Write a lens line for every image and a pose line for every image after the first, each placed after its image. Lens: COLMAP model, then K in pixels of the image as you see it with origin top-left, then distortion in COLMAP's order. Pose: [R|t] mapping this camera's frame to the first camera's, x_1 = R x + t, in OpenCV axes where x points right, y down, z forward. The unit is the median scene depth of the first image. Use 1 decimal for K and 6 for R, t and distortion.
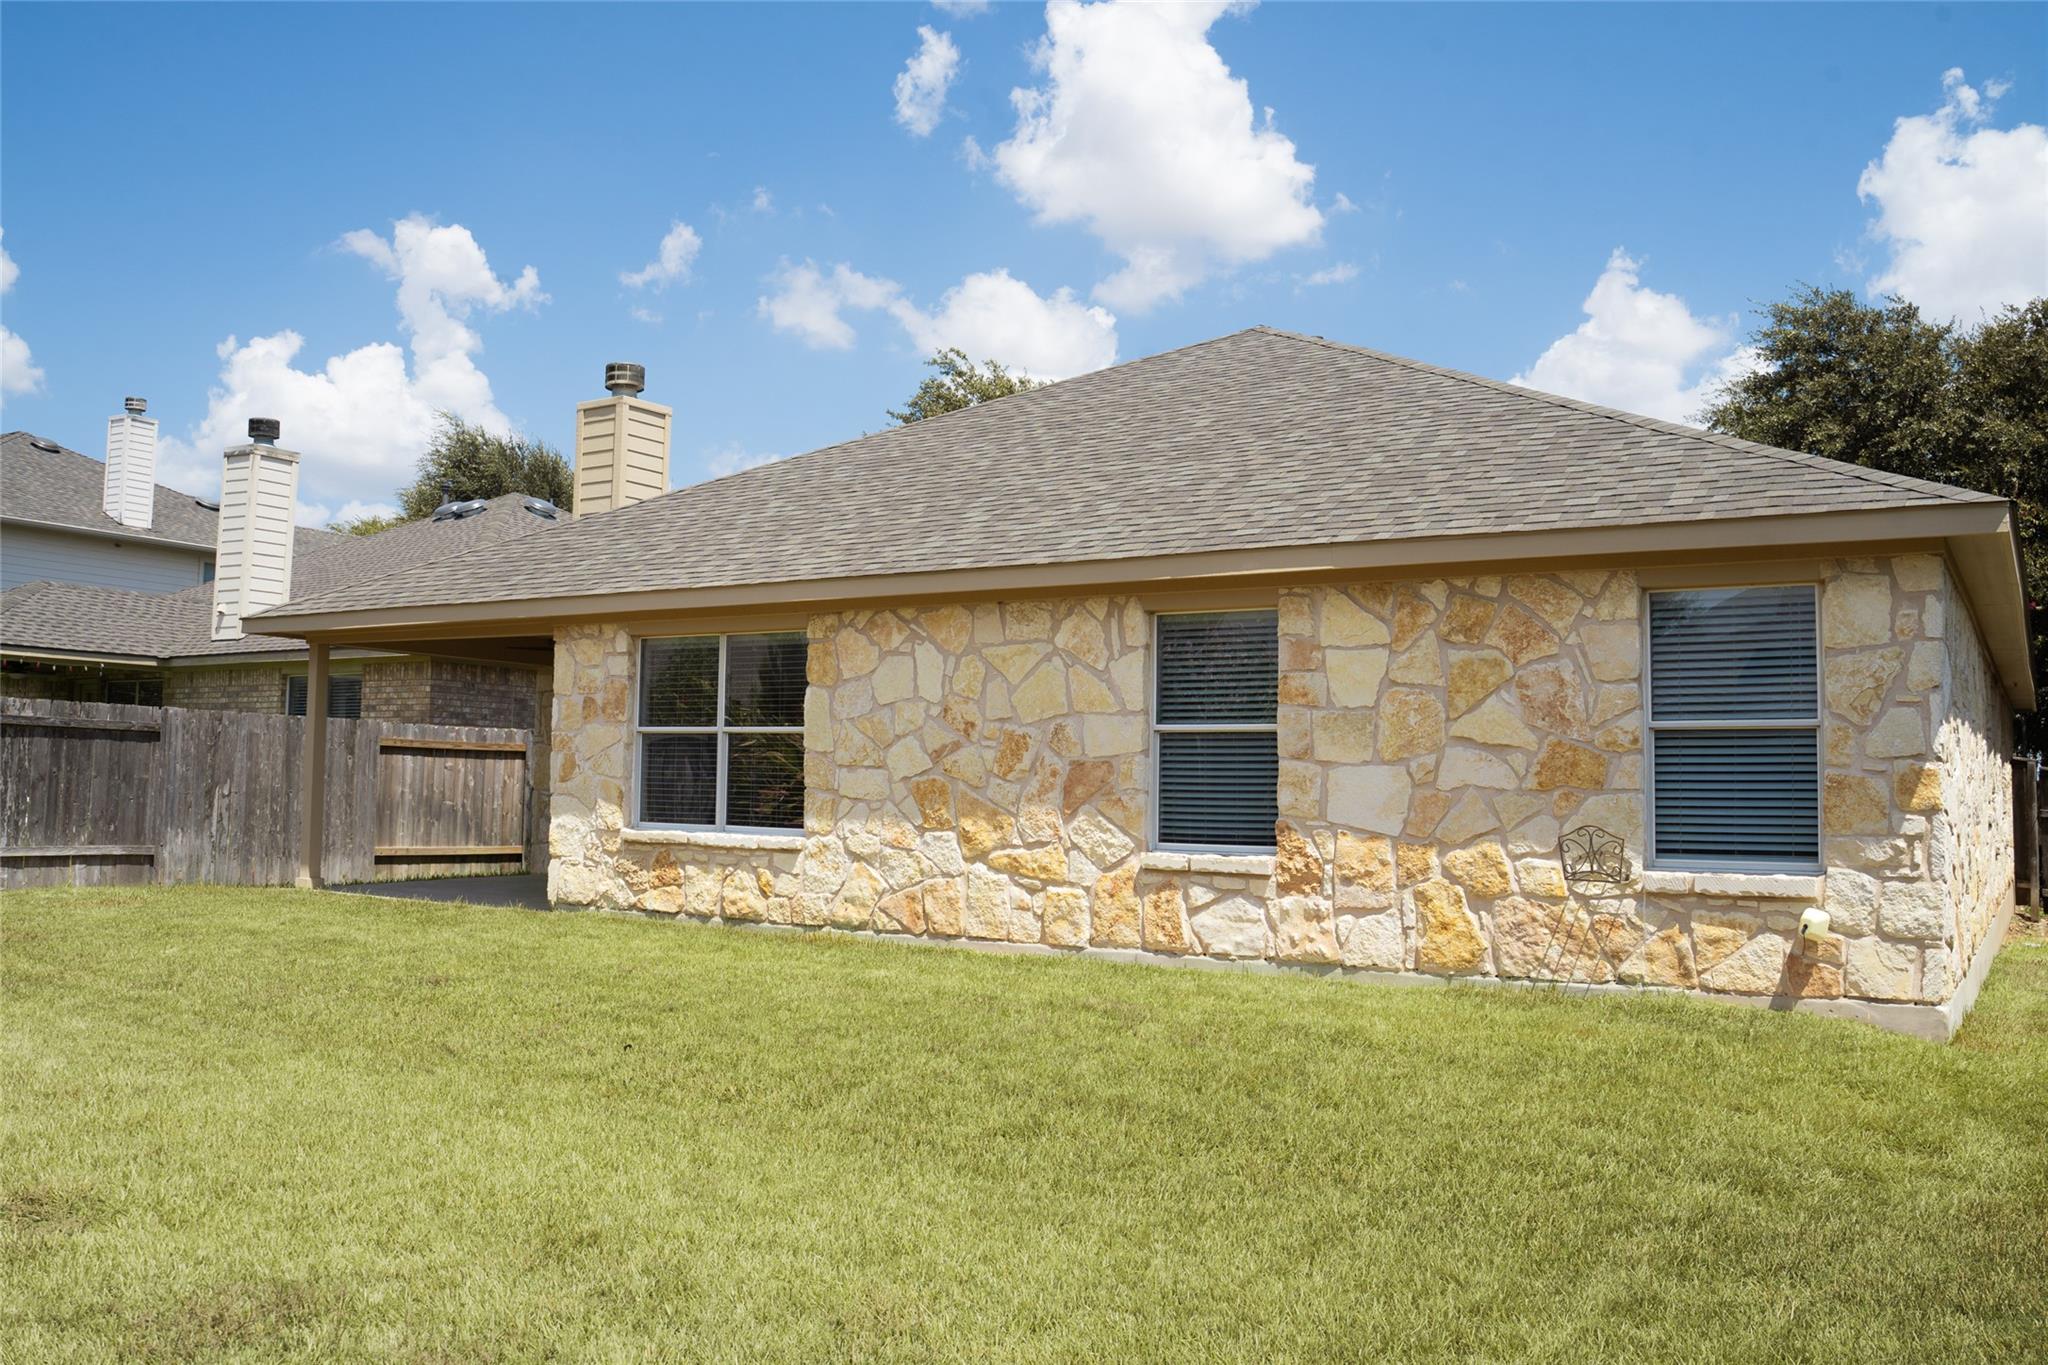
lens RADIAL K [[1629.1, 0, 1021.7], [0, 1629.1, 678.6], [0, 0, 1]] dist [-0.092872, 0.041468]
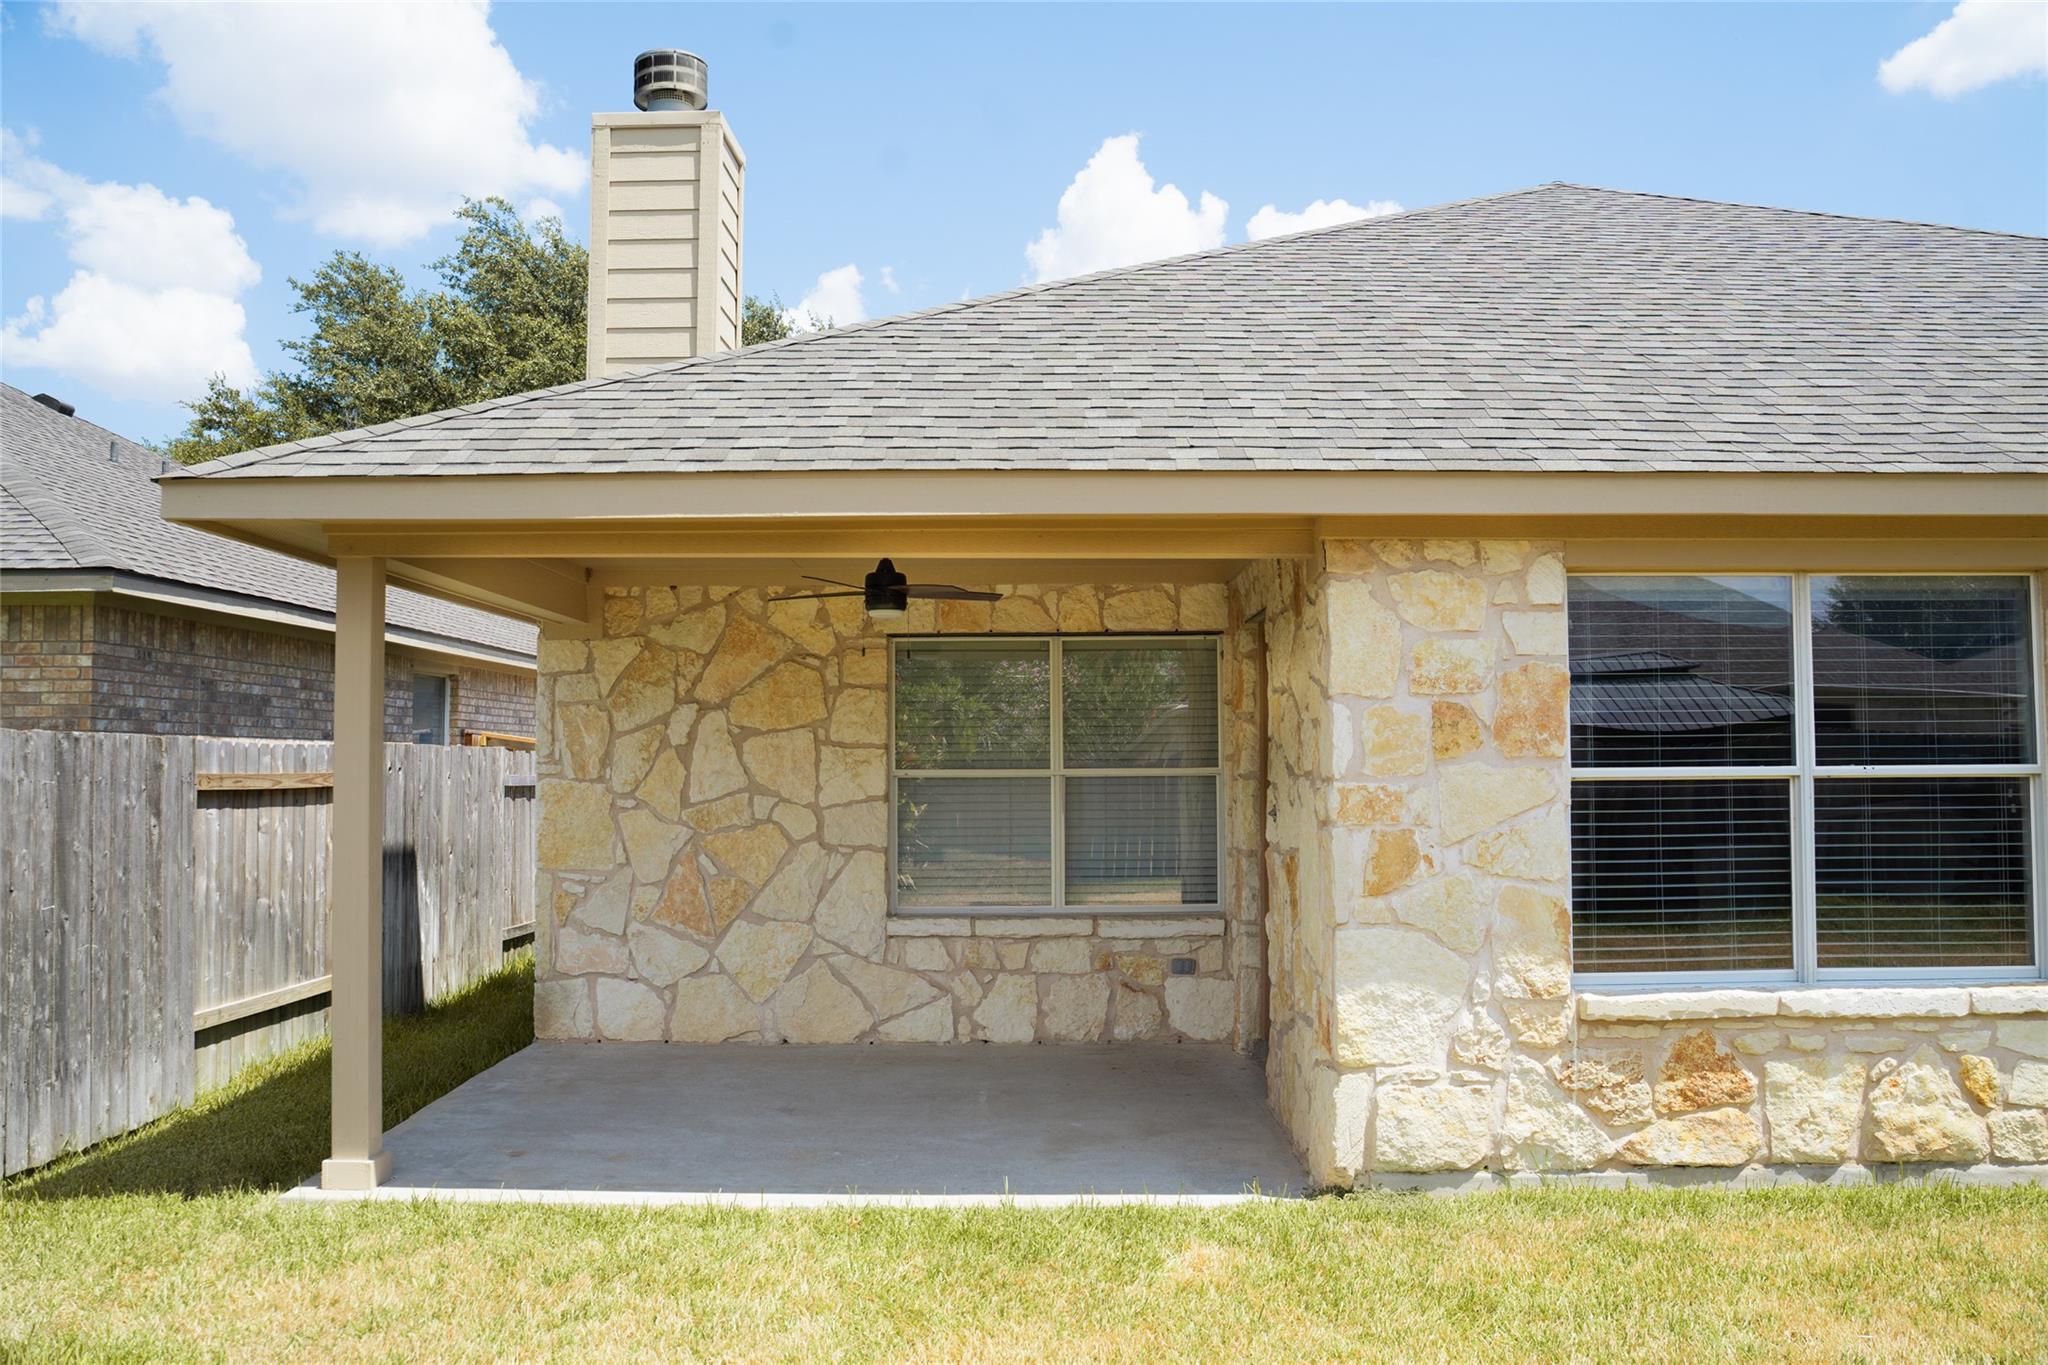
lens RADIAL K [[1629.1, 0, 1026.3], [0, 1629.1, 676.9], [0, 0, 1]] dist [-0.092872, 0.041468]
pose [[0.844335, 0.005927, 0.535783, -0.614448], [-0.015634, 0.999786, 0.013578, 0.000324], [-0.535587, -0.019841, 0.844247, 0.700031]]
